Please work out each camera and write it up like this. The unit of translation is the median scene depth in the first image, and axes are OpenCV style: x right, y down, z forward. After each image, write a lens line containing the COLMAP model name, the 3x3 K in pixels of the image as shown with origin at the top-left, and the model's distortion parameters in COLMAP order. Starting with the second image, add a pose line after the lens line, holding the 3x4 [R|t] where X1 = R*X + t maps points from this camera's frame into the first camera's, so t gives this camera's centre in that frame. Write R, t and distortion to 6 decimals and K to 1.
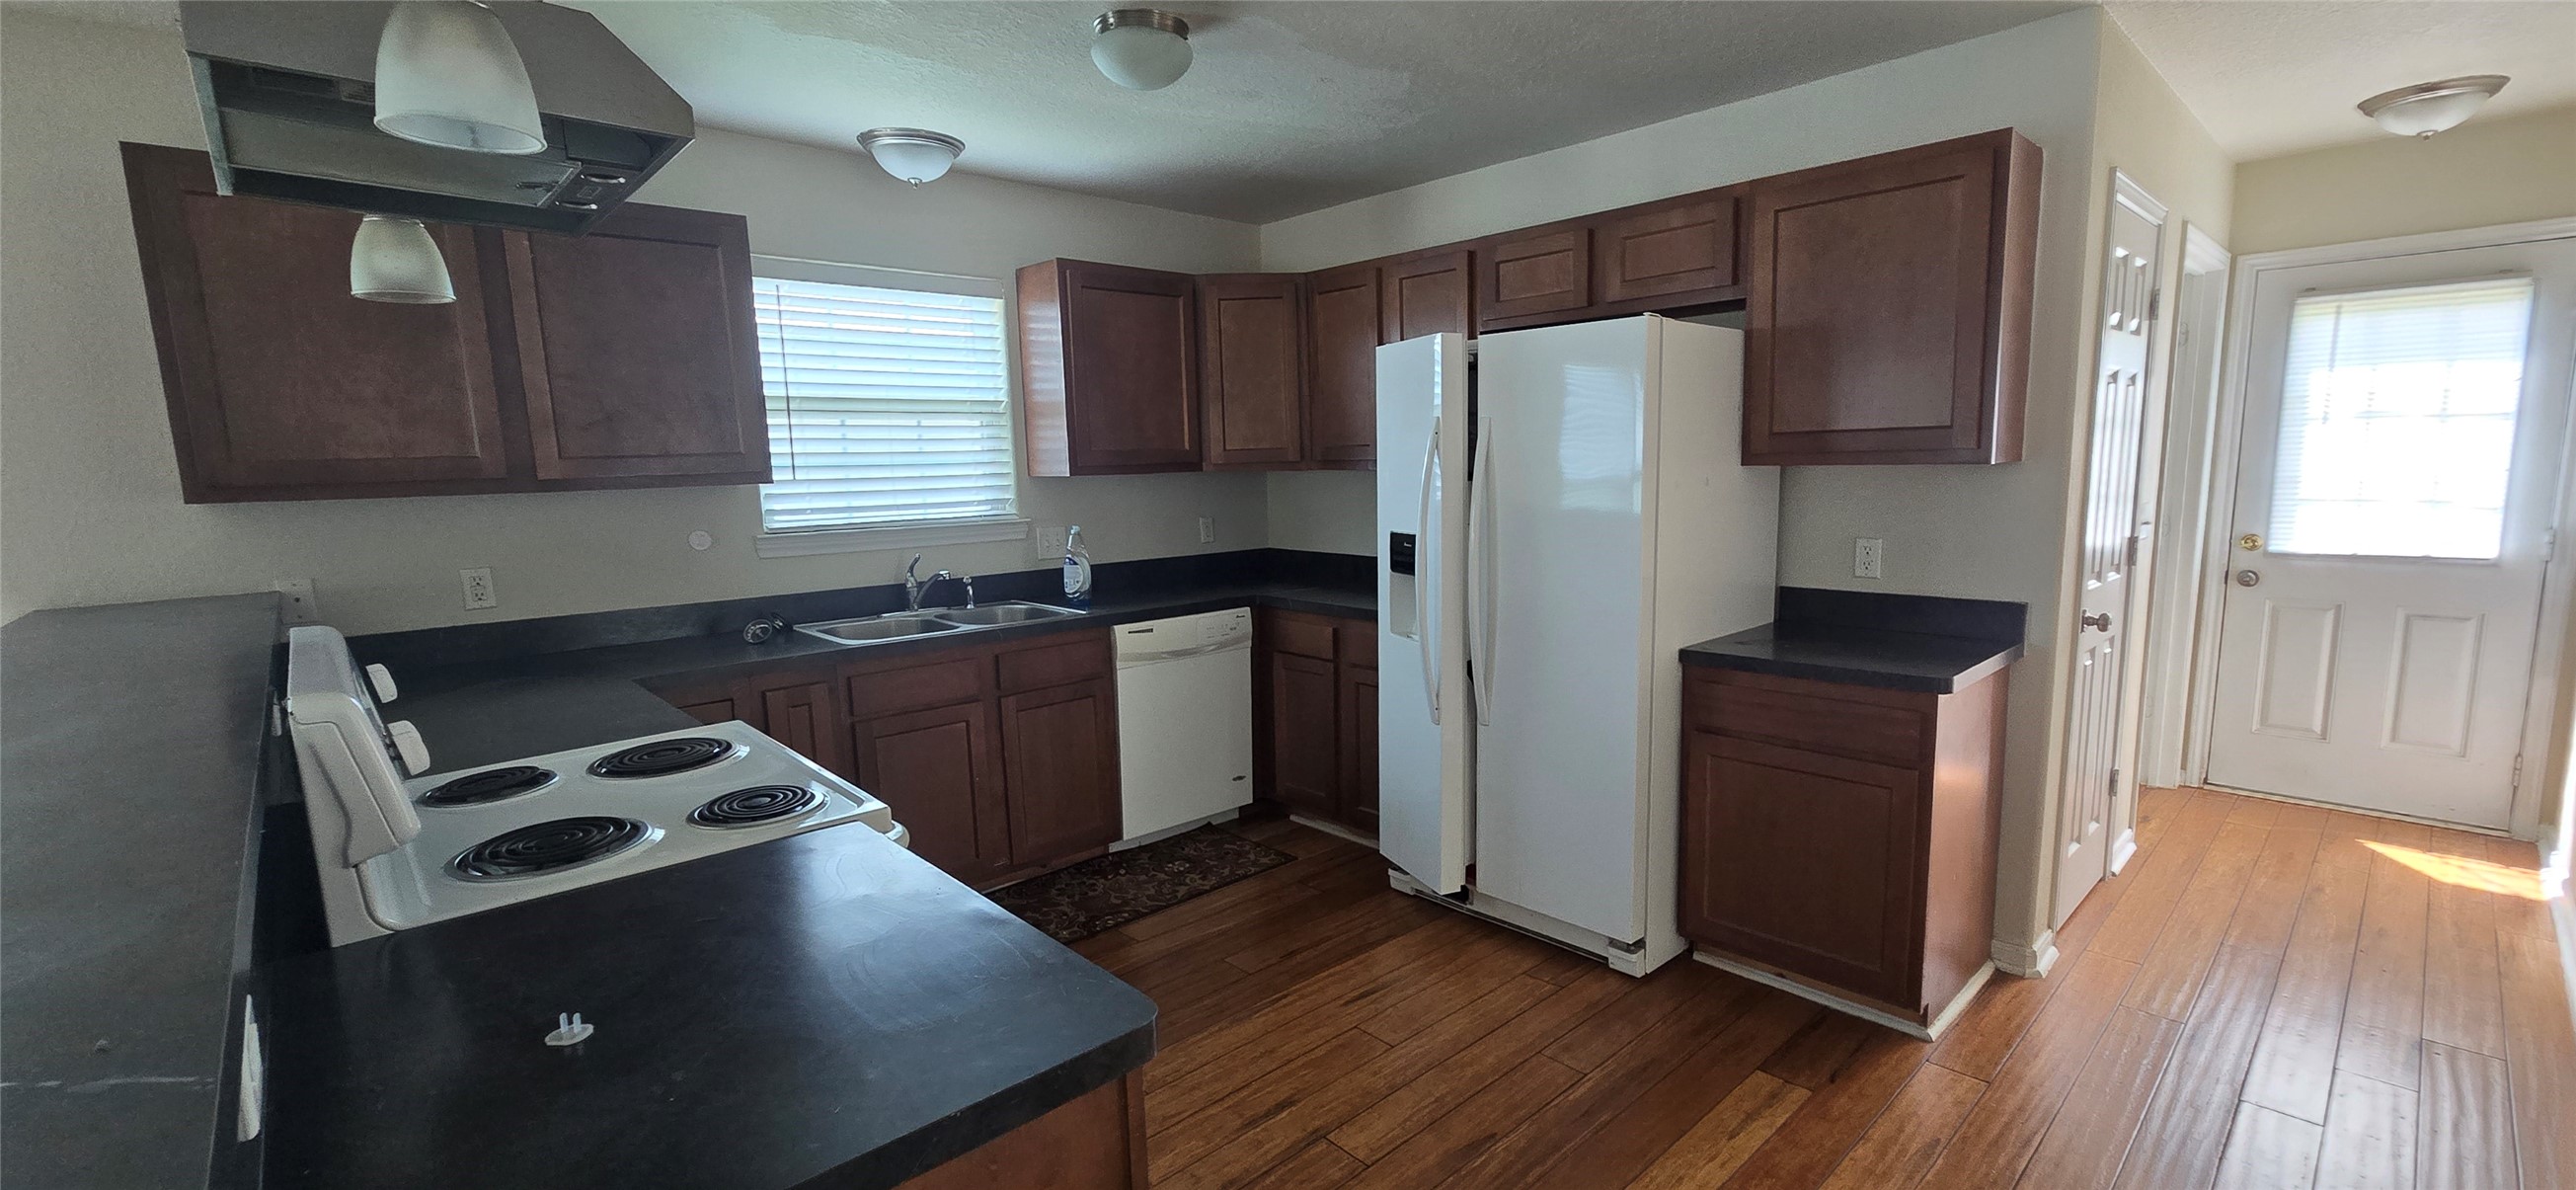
lens RADIAL K [[1041.3, 0, 1295.4], [0, 1041.3, 609.8], [0, 0, 1]] dist [0.001711, -0.007486]
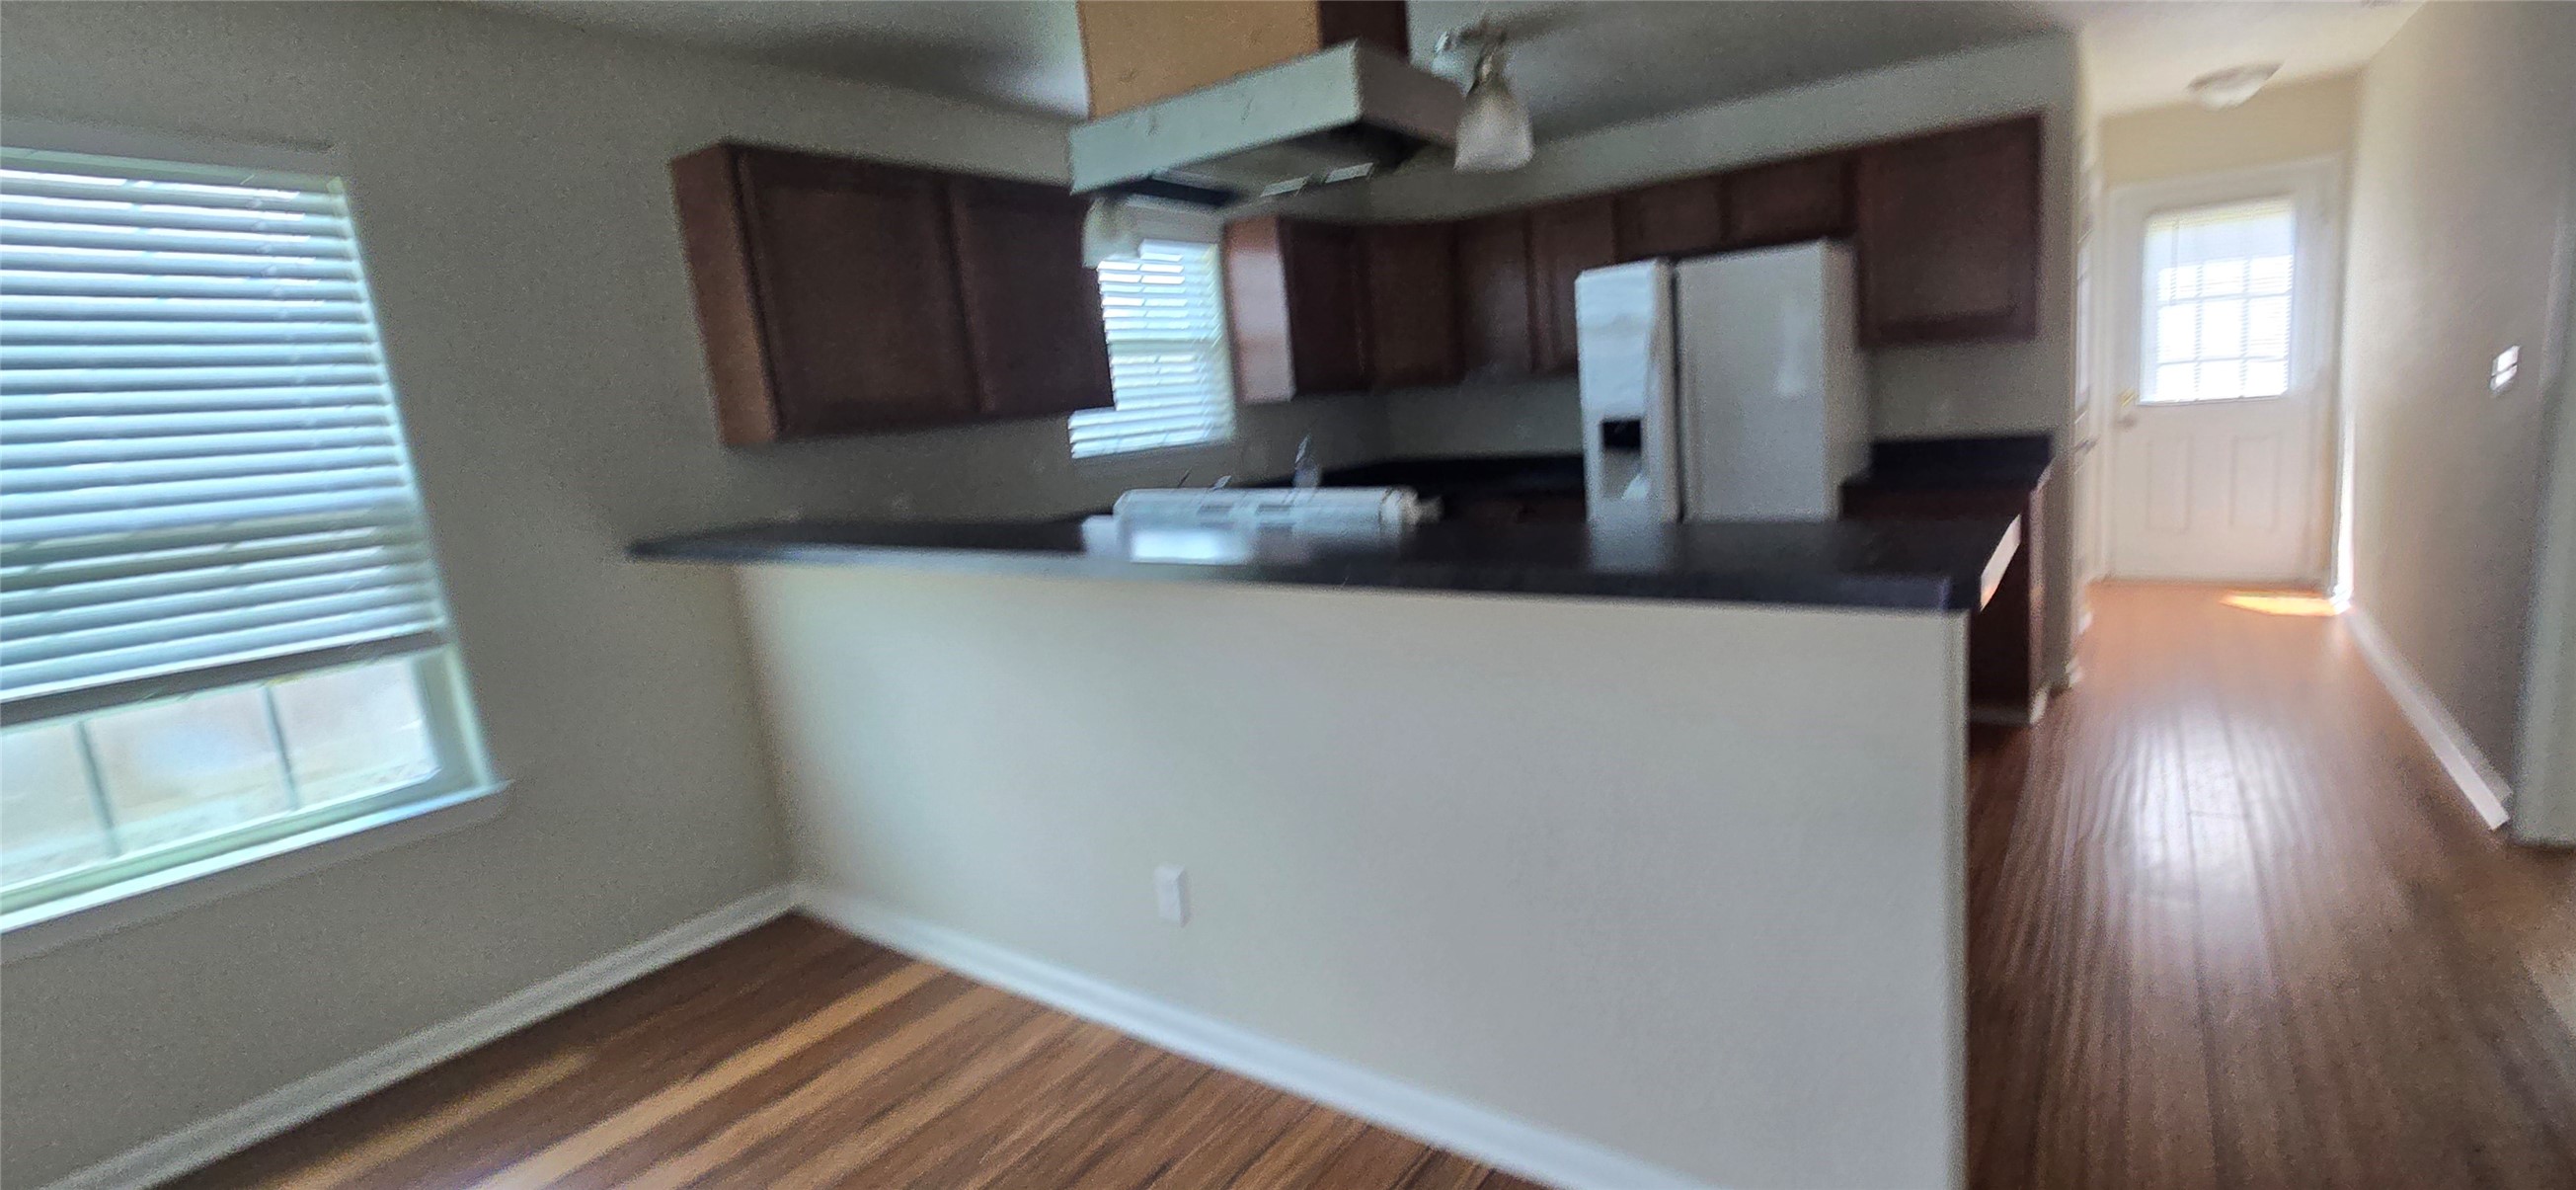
lens RADIAL K [[1099.5, 0, 1373.2], [0, 1099.5, 573.3], [0, 0, 1]] dist [0.003018, 0.000320]
pose [[0.971451, -0.094599, 0.217565, -0.443382], [0.092127, 0.995515, 0.021499, 0.051170], [-0.218623, -0.000842, 0.975809, -0.236593]]
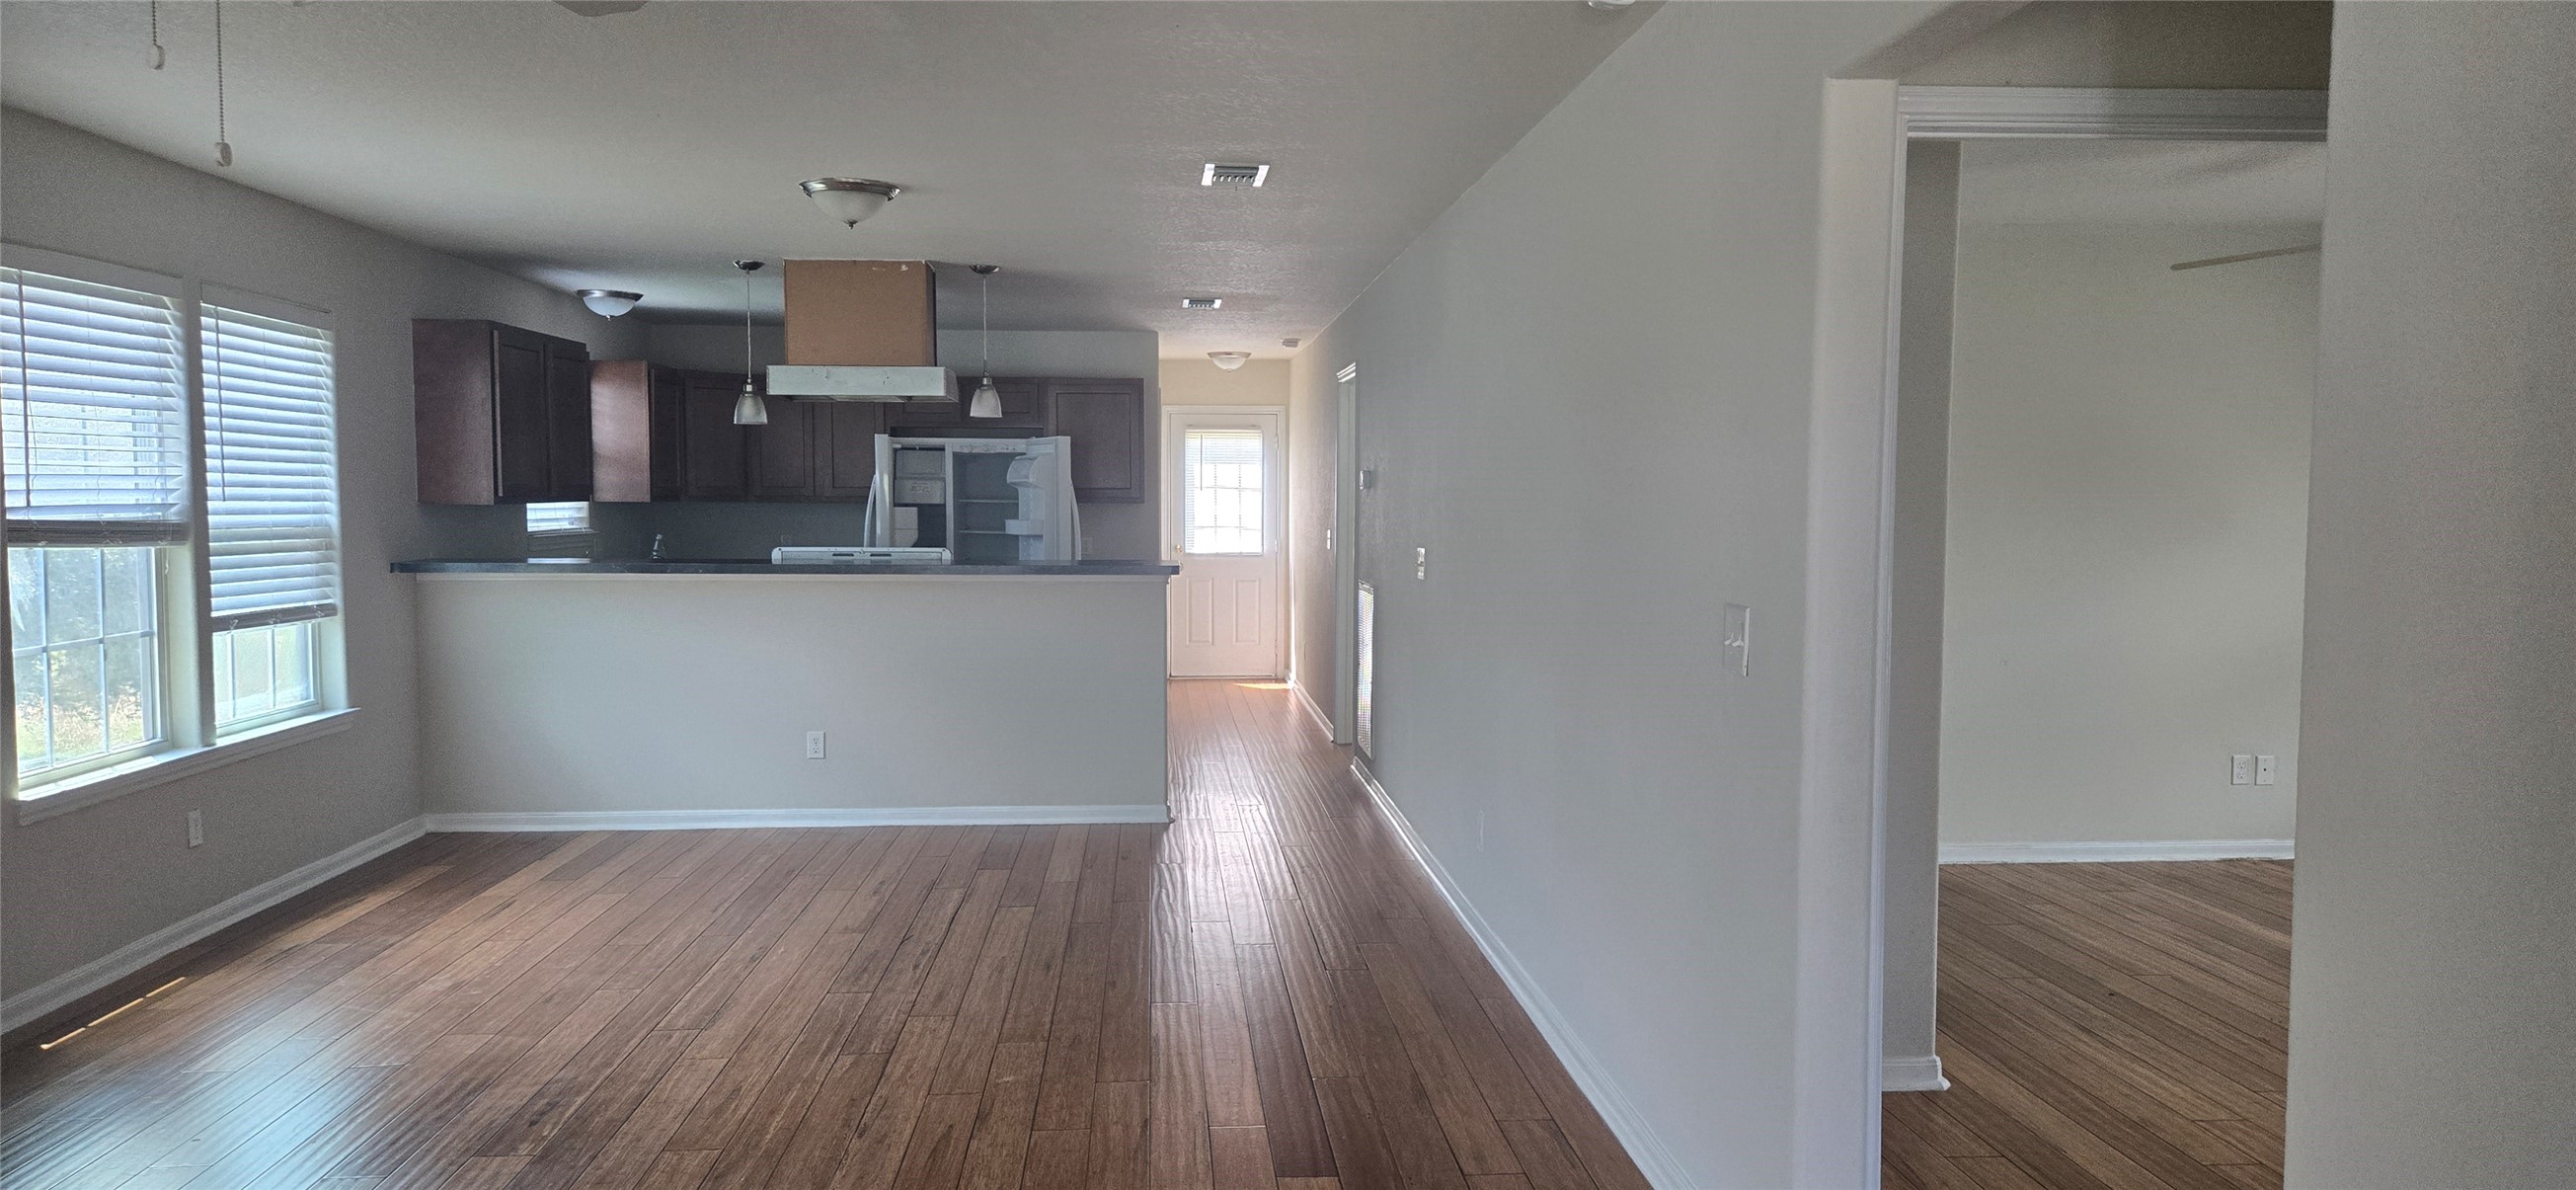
lens RADIAL K [[1631.1, 0, 1288.0], [0, 1631.1, 595.0], [0, 0, 1]] dist [-0.042557, -0.000275]
pose [[0.611263, -0.022016, 0.791121, -1.584591], [0.089167, 0.995164, -0.041201, 0.191200], [-0.786388, 0.095726, 0.610270, -1.184452]]
